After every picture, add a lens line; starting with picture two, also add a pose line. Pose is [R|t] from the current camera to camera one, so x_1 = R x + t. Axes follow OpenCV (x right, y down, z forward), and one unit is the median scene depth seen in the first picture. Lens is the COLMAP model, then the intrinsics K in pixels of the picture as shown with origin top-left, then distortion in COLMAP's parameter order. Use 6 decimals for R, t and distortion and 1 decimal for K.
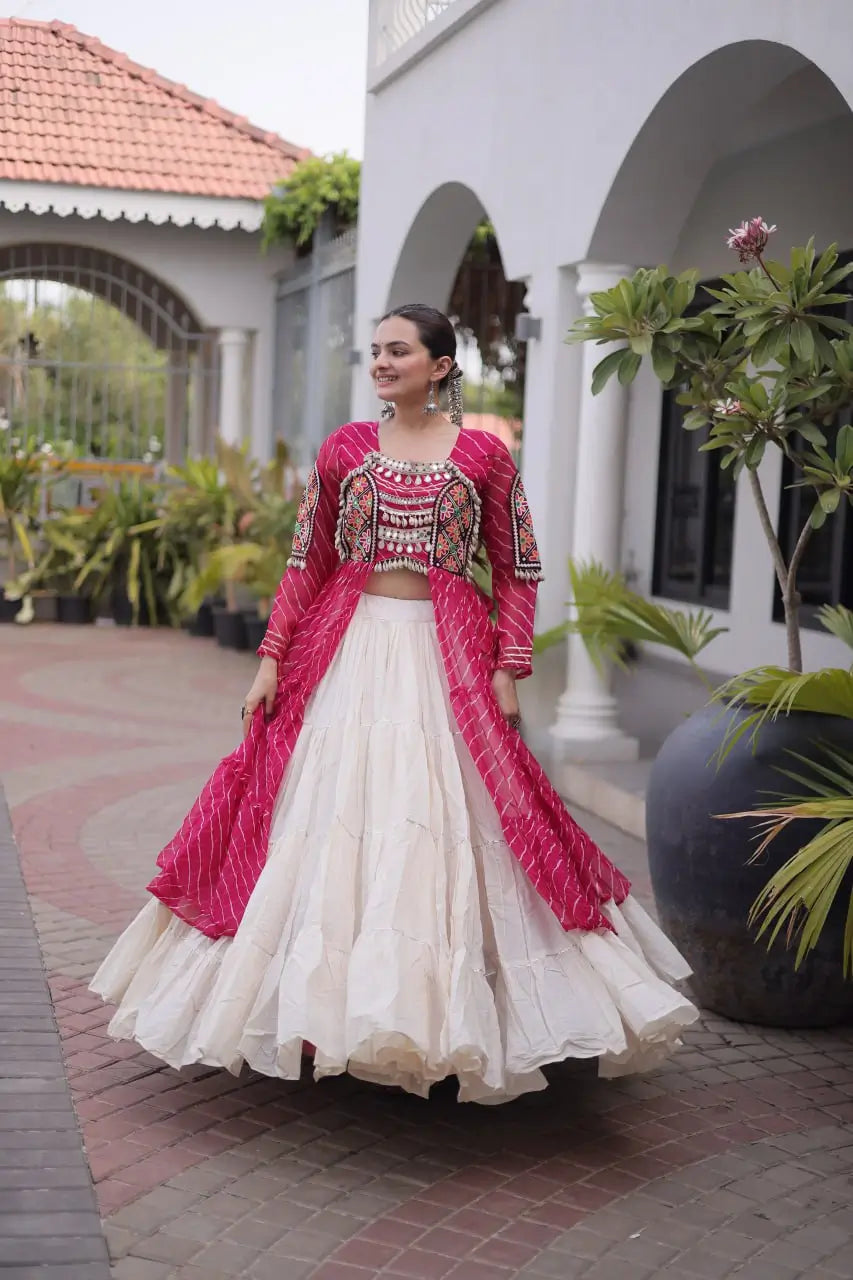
lens RADIAL K [[1839.8, 0, 426.5], [0, 1839.8, 640.0], [0, 0, 1]] dist [0.011219, 0.032181]
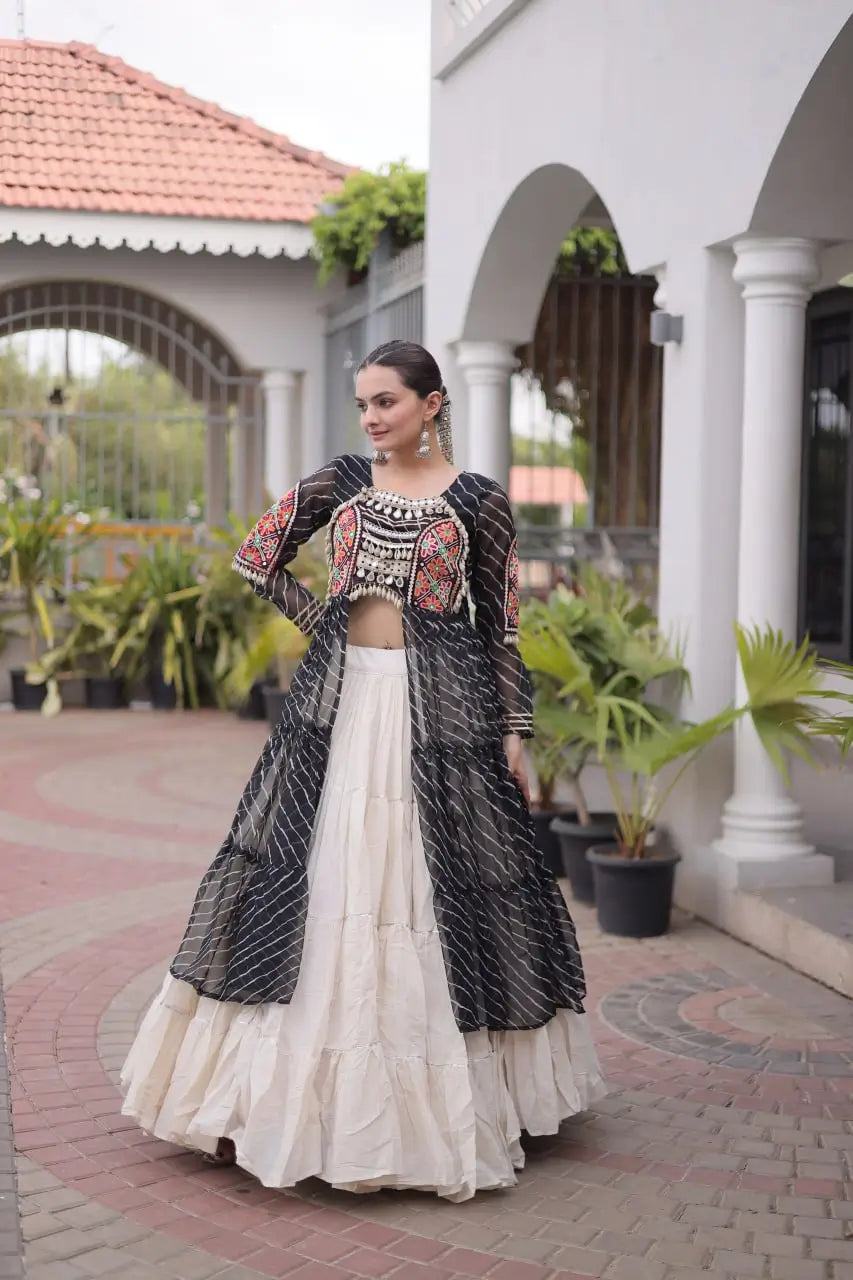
lens RADIAL K [[1839.2, 0, 433.0], [0, 1839.2, 627.3], [0, 0, 1]] dist [0.013390, 0.013738]
pose [[0.999433, -0.027992, -0.018700, -0.018154], [0.027222, 0.998820, -0.040228, -0.008160], [0.019804, 0.039696, 0.999016, 0.125754]]
